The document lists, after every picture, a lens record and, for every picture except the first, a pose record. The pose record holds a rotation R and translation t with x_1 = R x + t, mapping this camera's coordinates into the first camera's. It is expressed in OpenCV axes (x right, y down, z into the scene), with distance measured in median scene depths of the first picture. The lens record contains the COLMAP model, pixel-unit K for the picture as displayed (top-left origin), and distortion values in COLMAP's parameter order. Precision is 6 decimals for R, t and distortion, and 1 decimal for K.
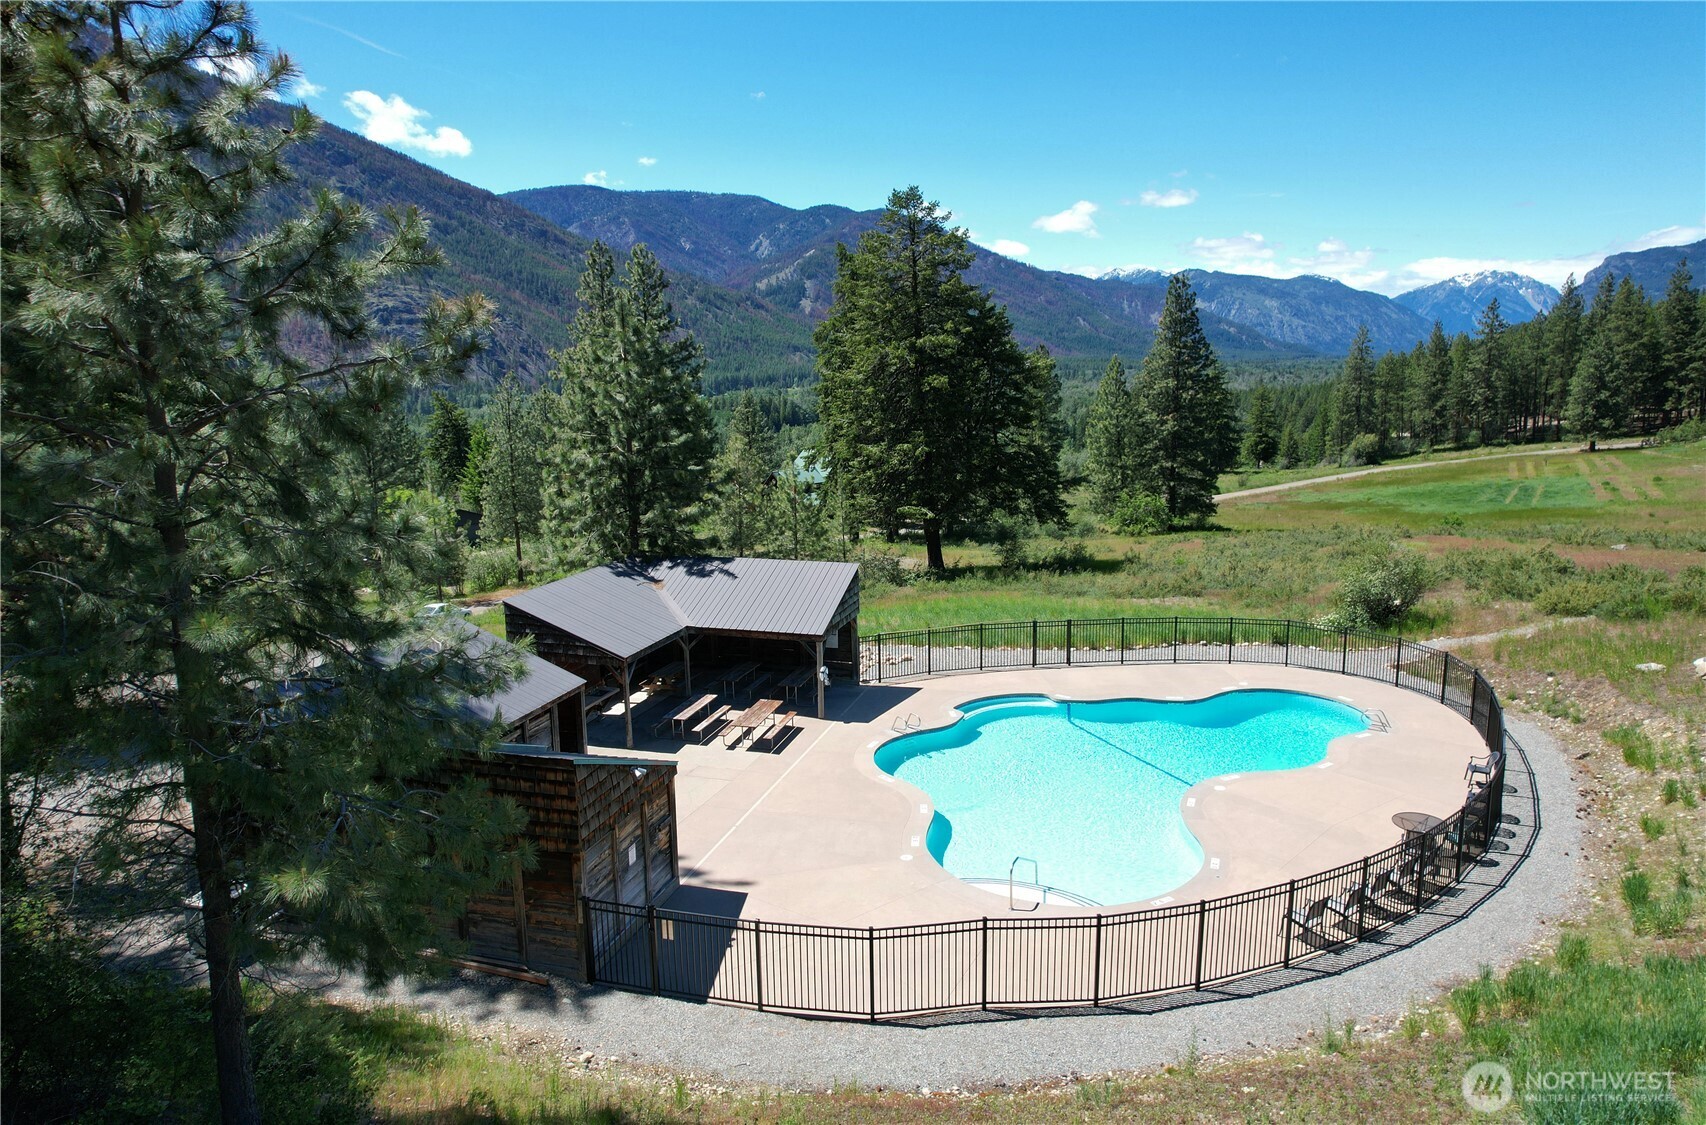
lens RADIAL K [[1104.0, 0, 853.9], [0, 1104.0, 563.5], [0, 0, 1]] dist [-0.049253, -0.000333]
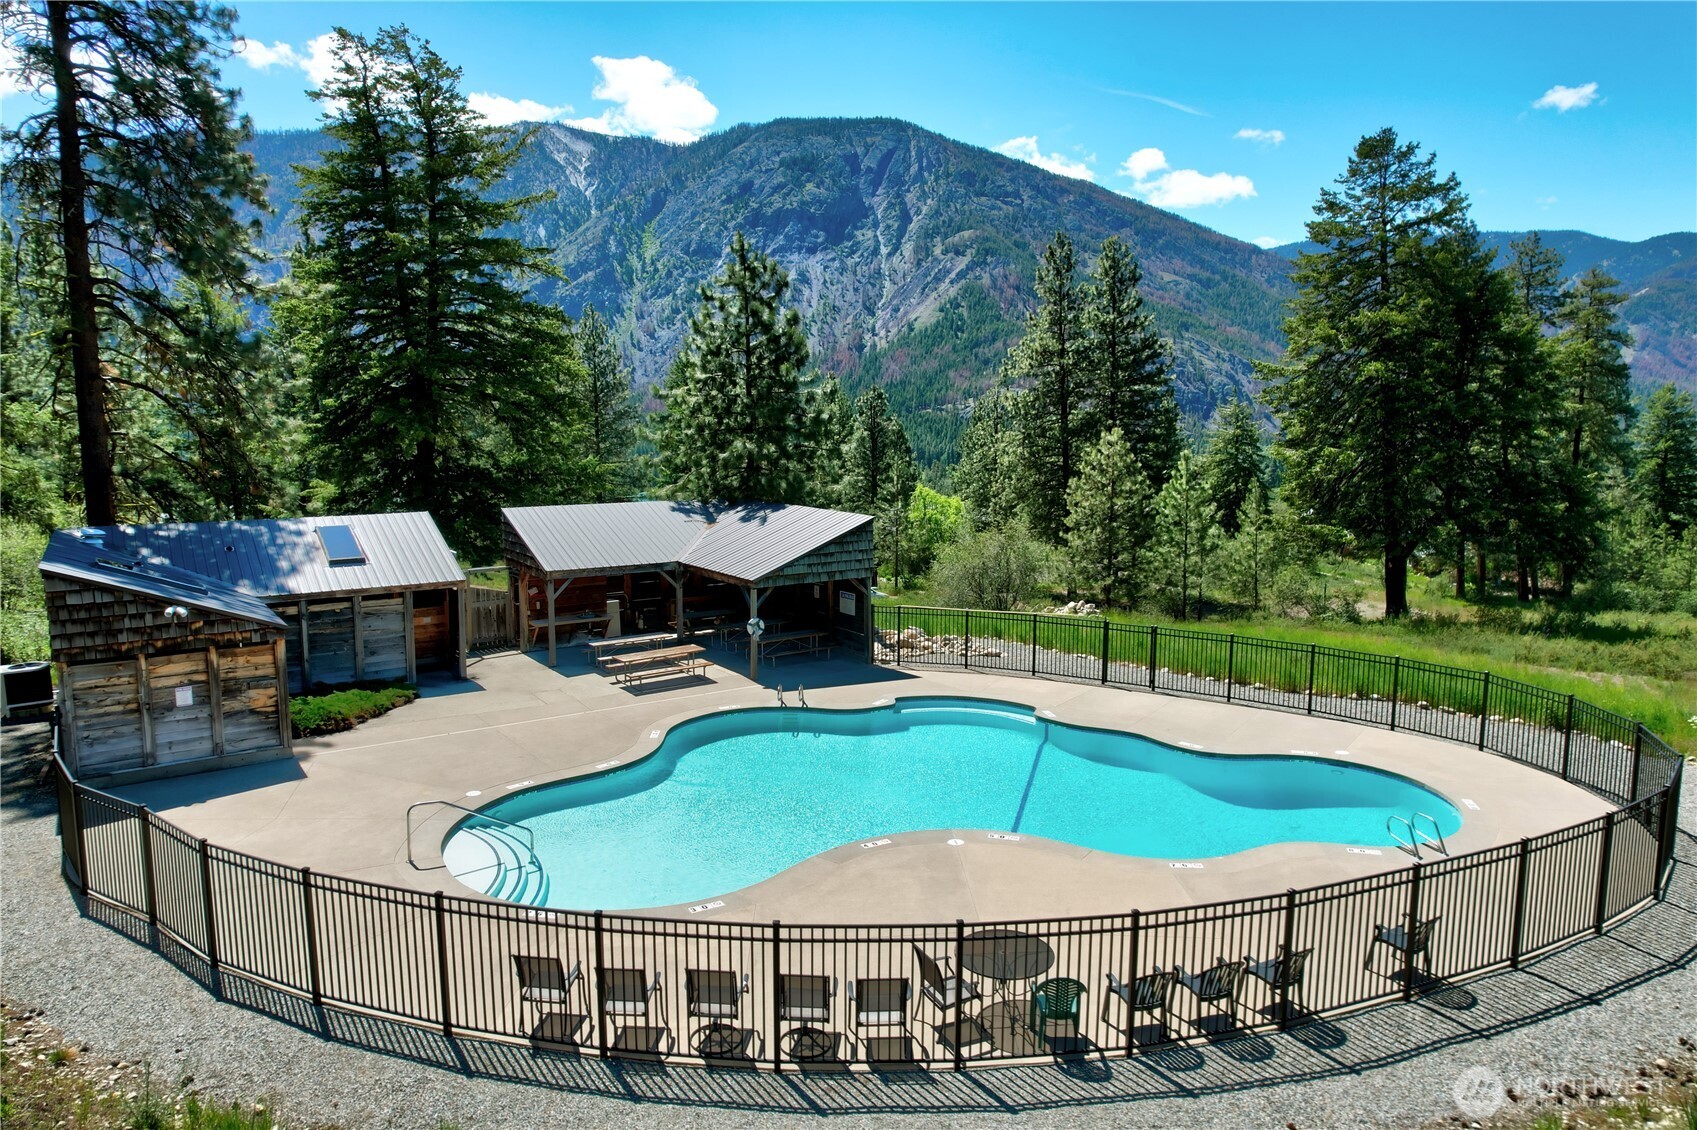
lens RADIAL K [[1086.3, 0, 840.5], [0, 1086.3, 571.7], [0, 0, 1]] dist [-0.061808, 0.041547]
pose [[0.782624, 0.104944, -0.613584, 0.251718], [-0.127164, 0.991854, 0.007444, 0.019905], [0.609367, 0.072200, 0.789594, 0.171965]]
